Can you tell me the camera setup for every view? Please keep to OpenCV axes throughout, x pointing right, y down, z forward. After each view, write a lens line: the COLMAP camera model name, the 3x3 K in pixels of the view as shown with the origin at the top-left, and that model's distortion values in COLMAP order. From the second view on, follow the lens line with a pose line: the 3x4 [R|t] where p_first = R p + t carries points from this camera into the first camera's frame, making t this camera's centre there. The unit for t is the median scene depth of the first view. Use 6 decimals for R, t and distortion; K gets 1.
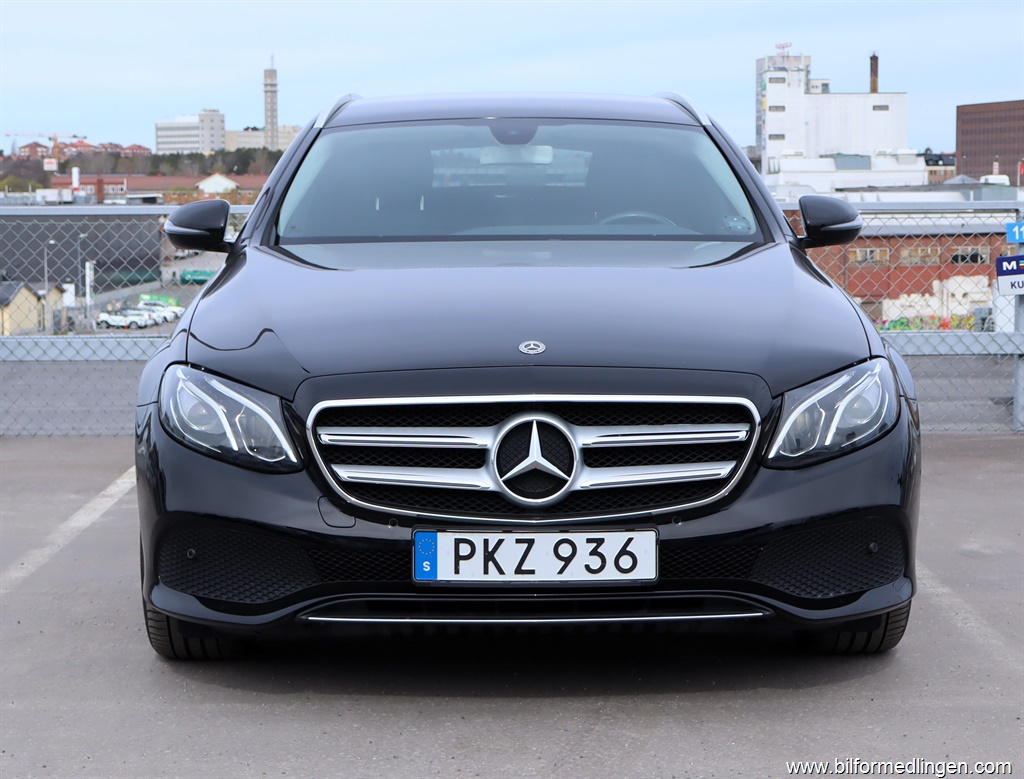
lens RADIAL K [[2144.8, 0, 512.0], [0, 2144.8, 389.5], [0, 0, 1]] dist [-0.049256, 3.194648]
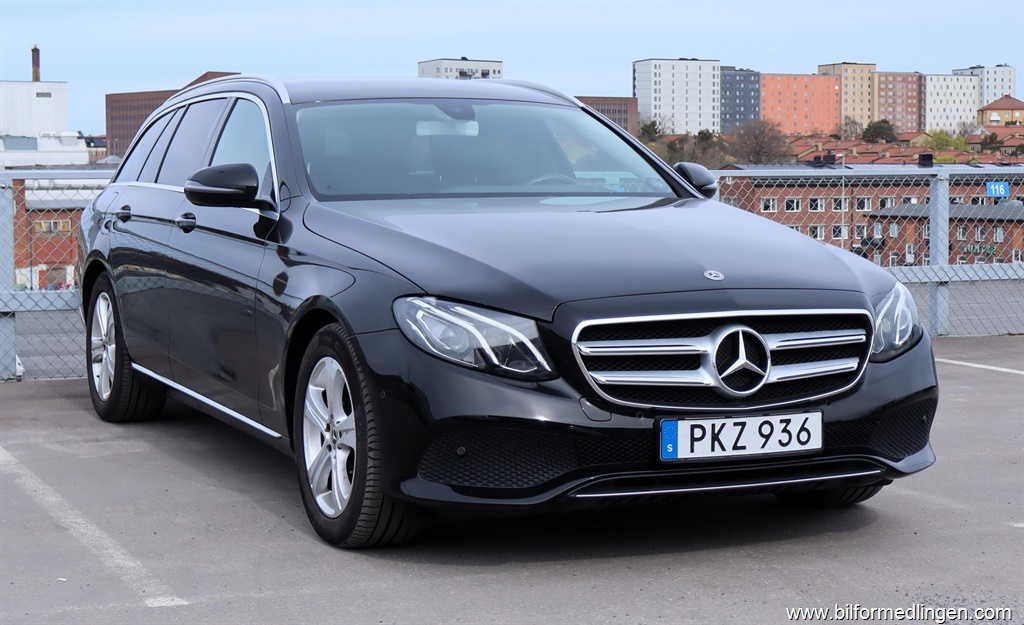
lens RADIAL K [[1913.4, 0, 512.0], [0, 1913.4, 312.5], [0, 0, 1]] dist [-0.010468, 0.184012]
pose [[0.917273, -0.026589, 0.397370, -0.574041], [0.033459, 0.999386, -0.010365, 0.010885], [-0.396850, 0.022803, 0.917600, -0.004946]]
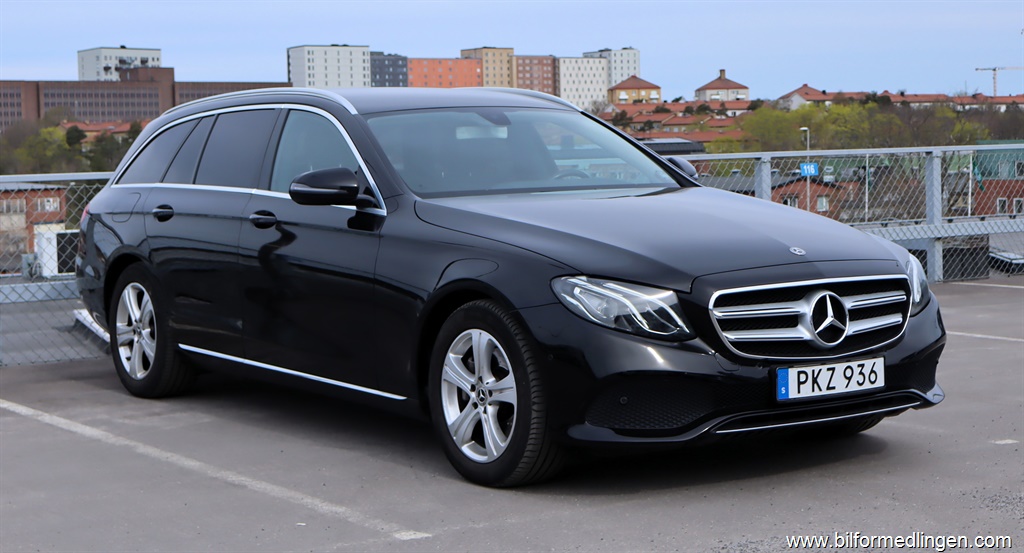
lens RADIAL K [[1819.3, 0, 512.0], [0, 1819.3, 276.5], [0, 0, 1]] dist [0.025086, 0.006103]
pose [[0.826914, -0.053738, 0.559755, -0.954661], [0.068757, 0.997617, -0.005799, -0.007571], [-0.558109, 0.043283, 0.828638, -0.007012]]
